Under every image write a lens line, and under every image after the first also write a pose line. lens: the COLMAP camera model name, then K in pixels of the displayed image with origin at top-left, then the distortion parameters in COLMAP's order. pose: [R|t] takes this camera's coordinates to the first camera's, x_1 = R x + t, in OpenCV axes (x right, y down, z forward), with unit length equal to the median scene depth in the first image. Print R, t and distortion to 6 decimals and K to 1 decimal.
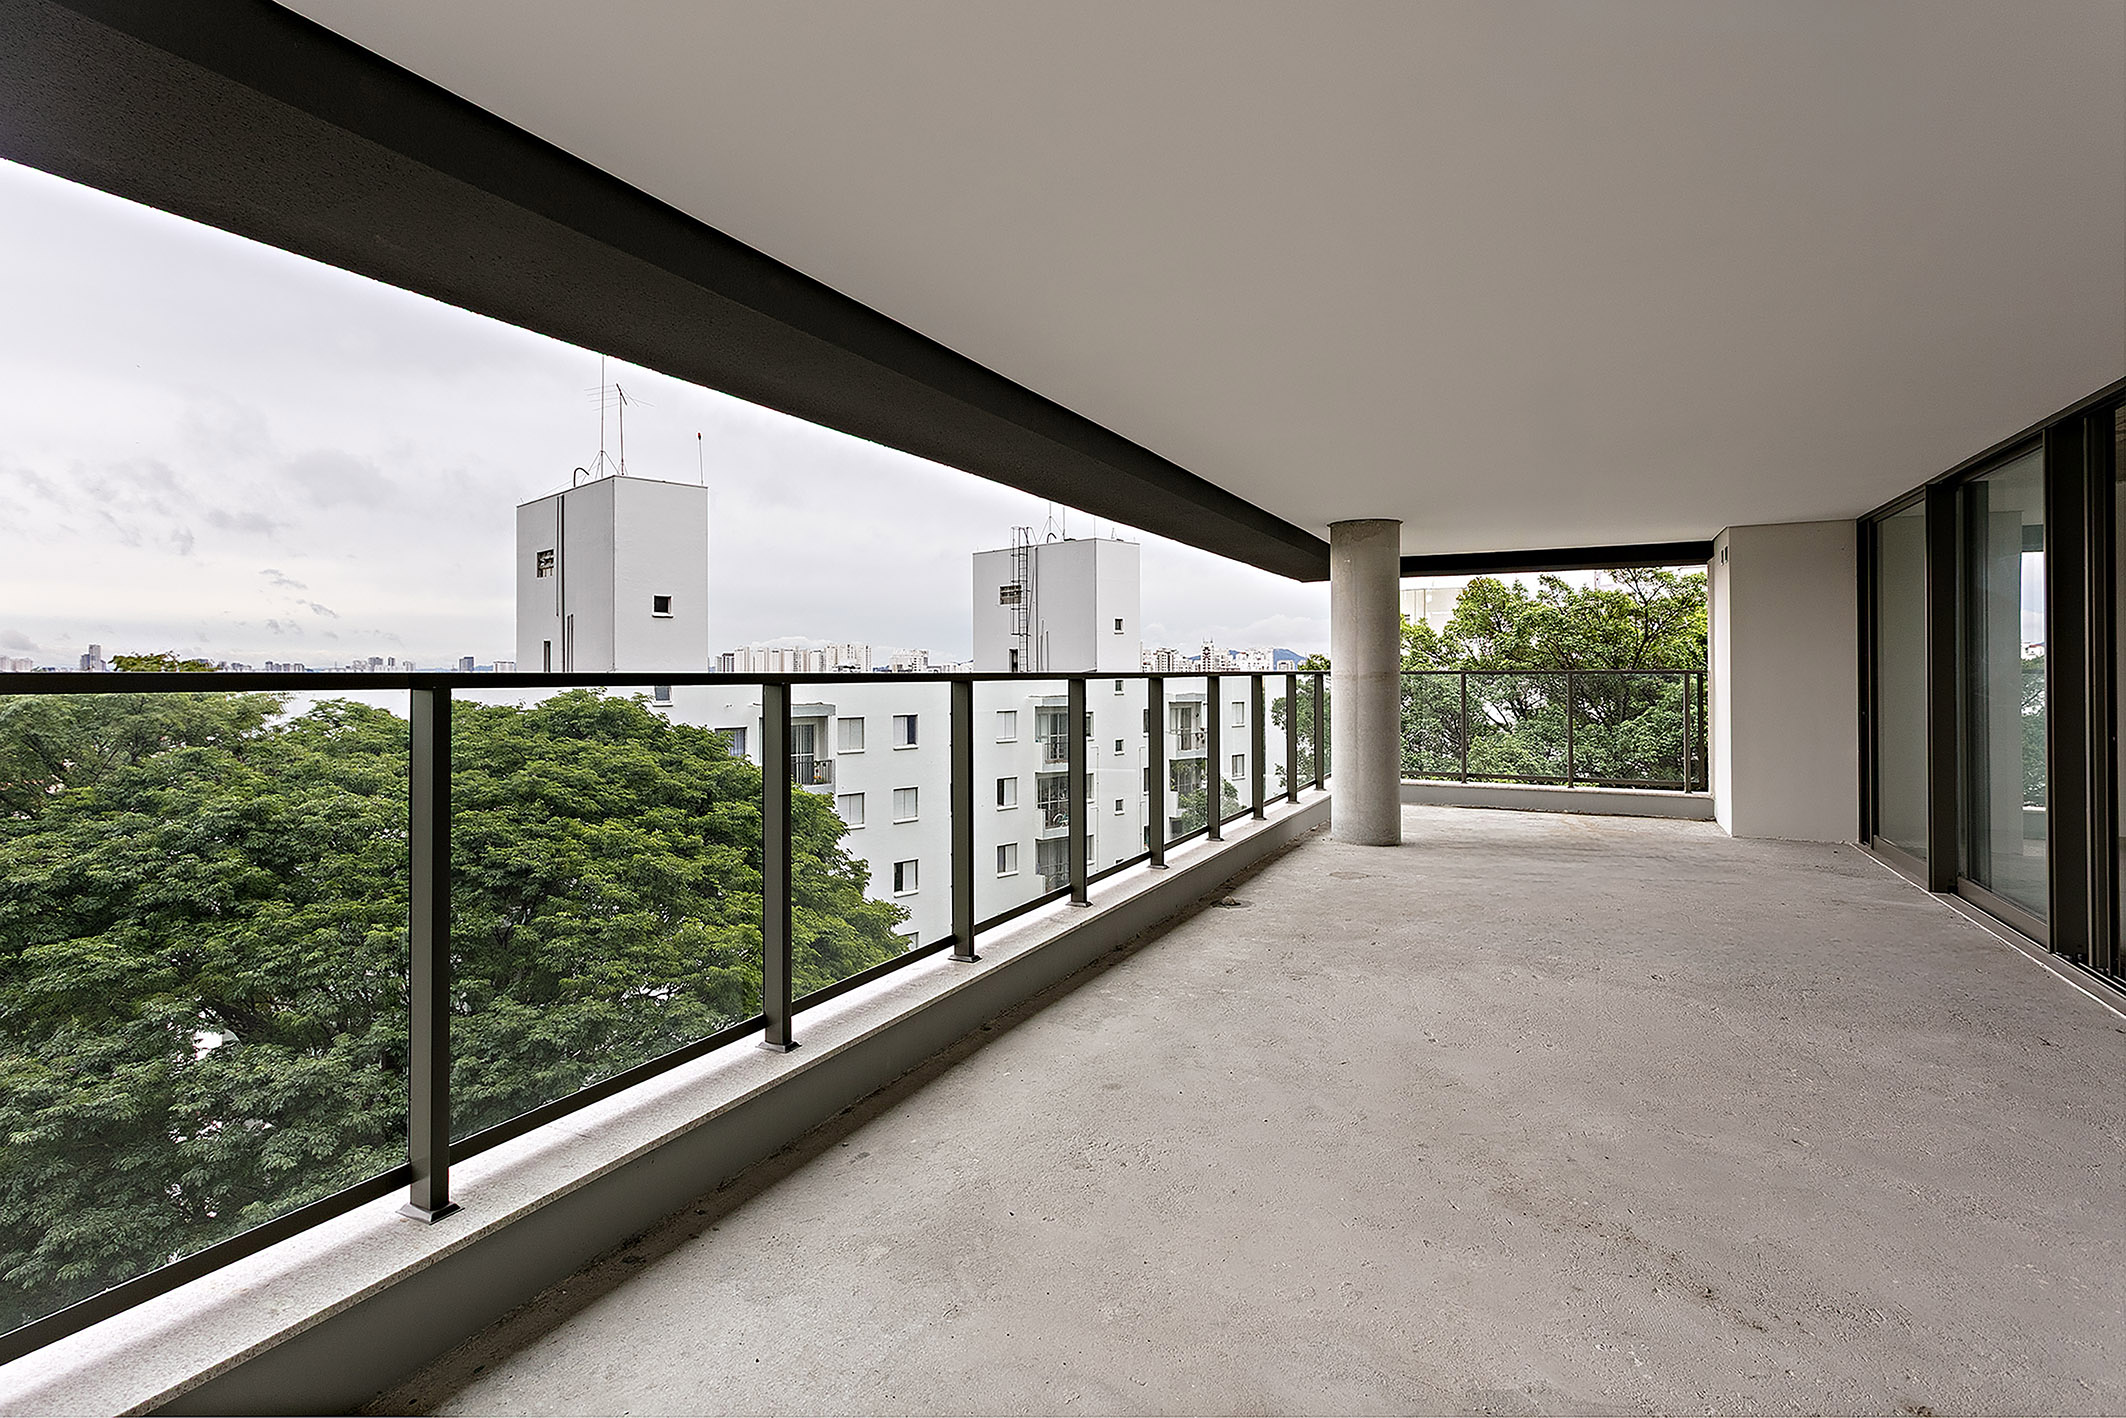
lens RADIAL K [[1049.8, 0, 1106.6], [0, 1049.8, 650.3], [0, 0, 1]] dist [-0.000664, -0.000165]
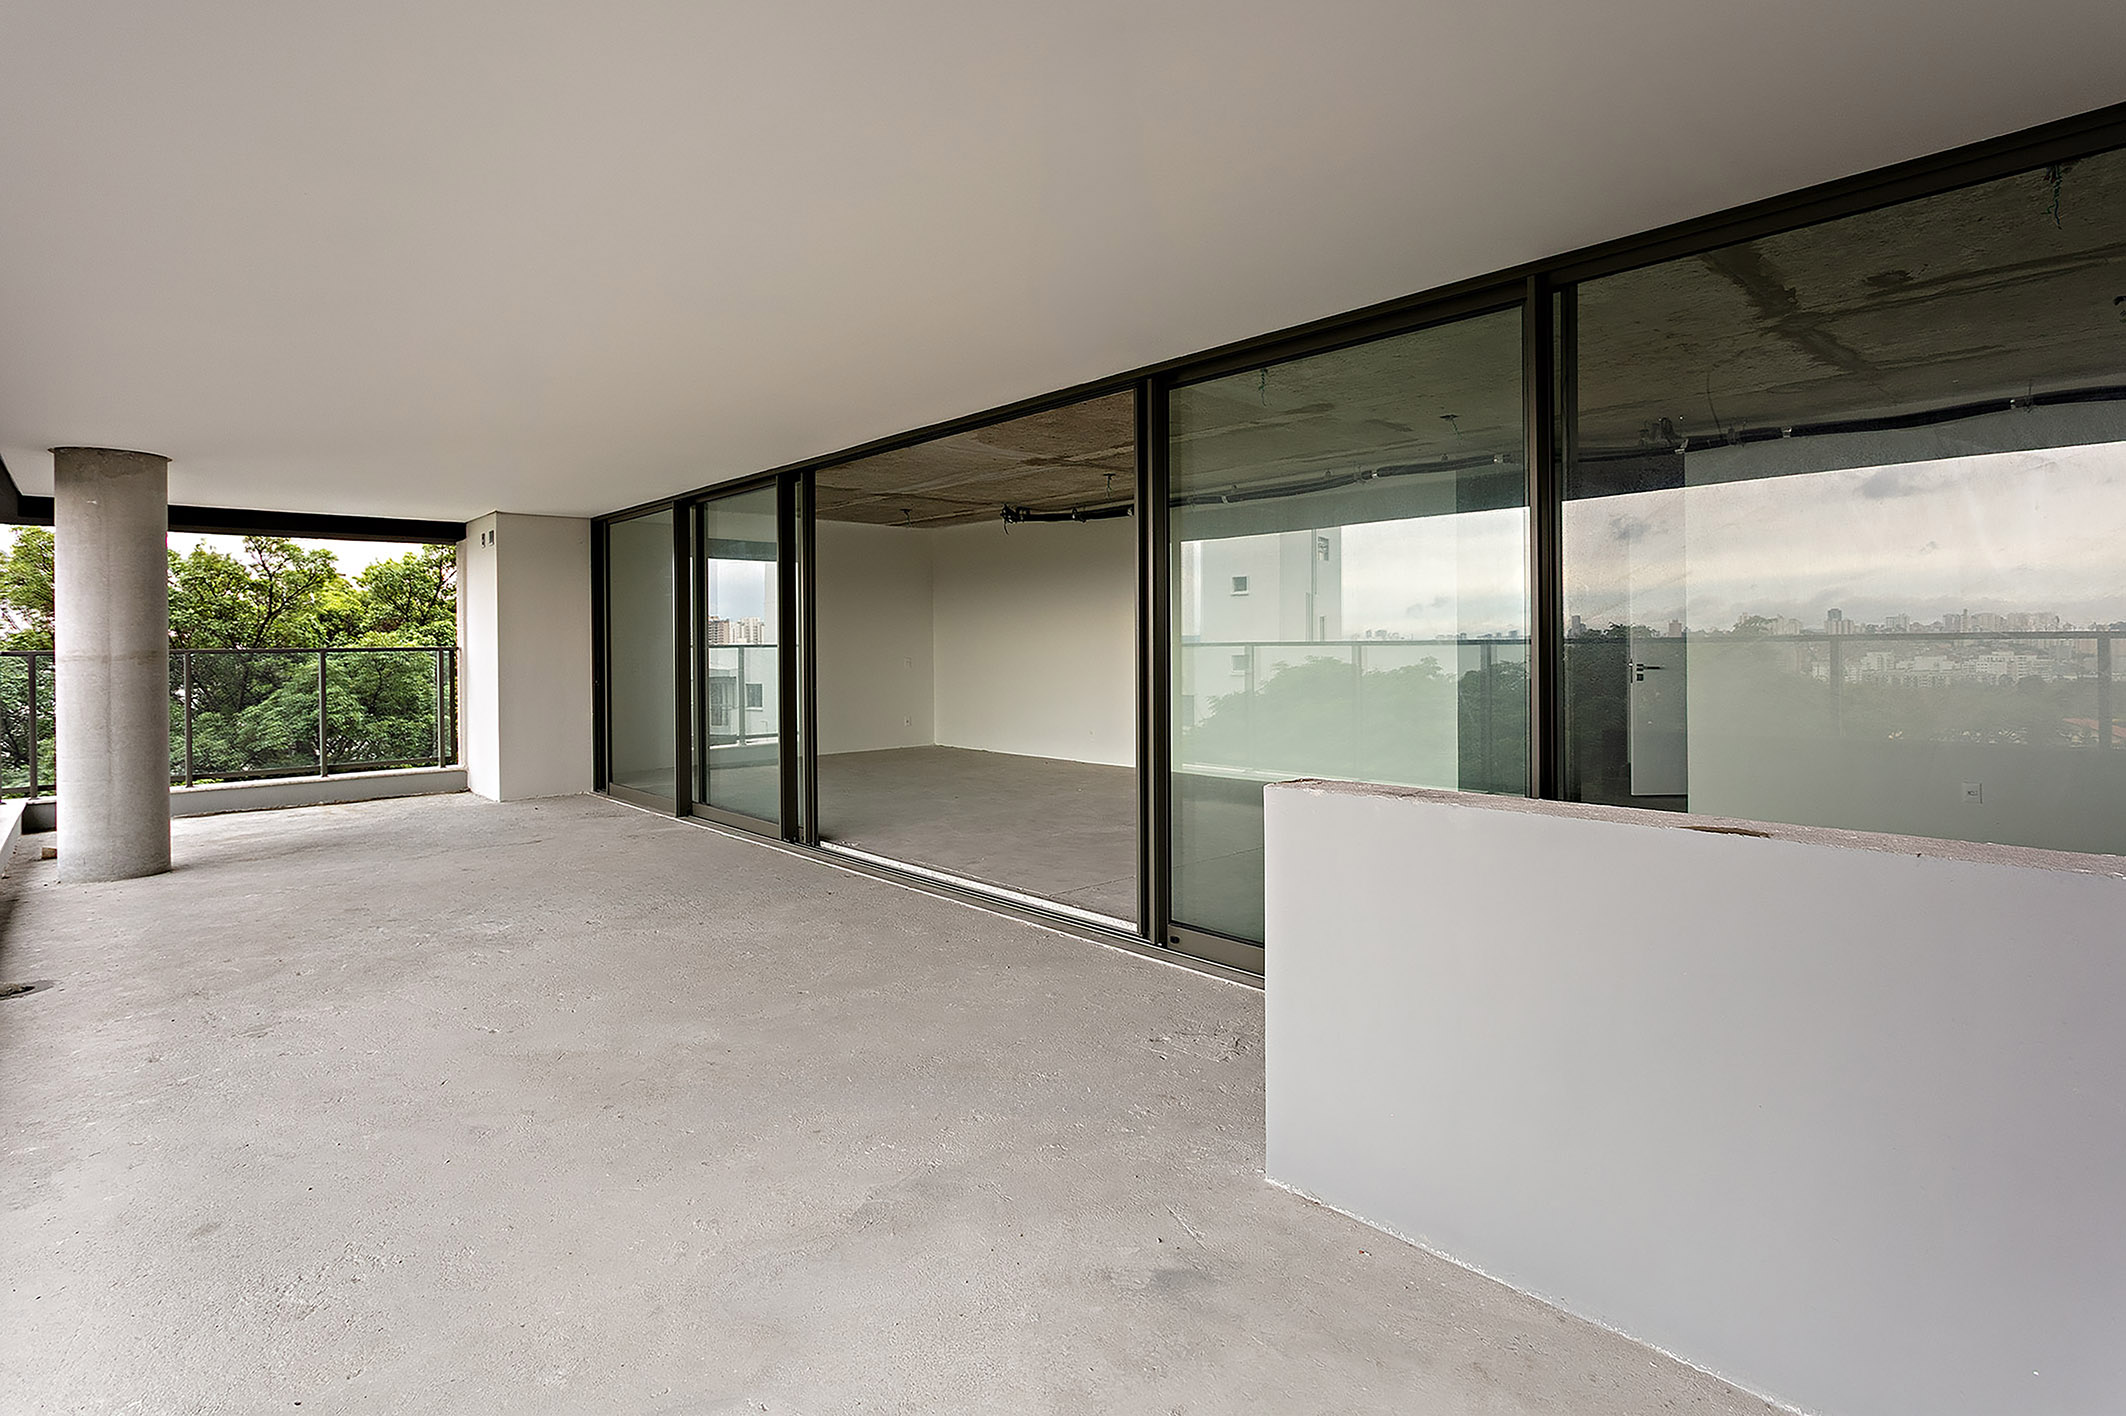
lens RADIAL K [[1008.8, 0, 1081.9], [0, 1008.8, 665.6], [0, 0, 1]] dist [-0.003173, 0.001080]
pose [[0.359592, -0.023492, 0.932814, -0.151323], [-0.009407, 0.999541, 0.028799, 0.002587], [-0.933062, -0.019130, 0.359206, 0.075655]]
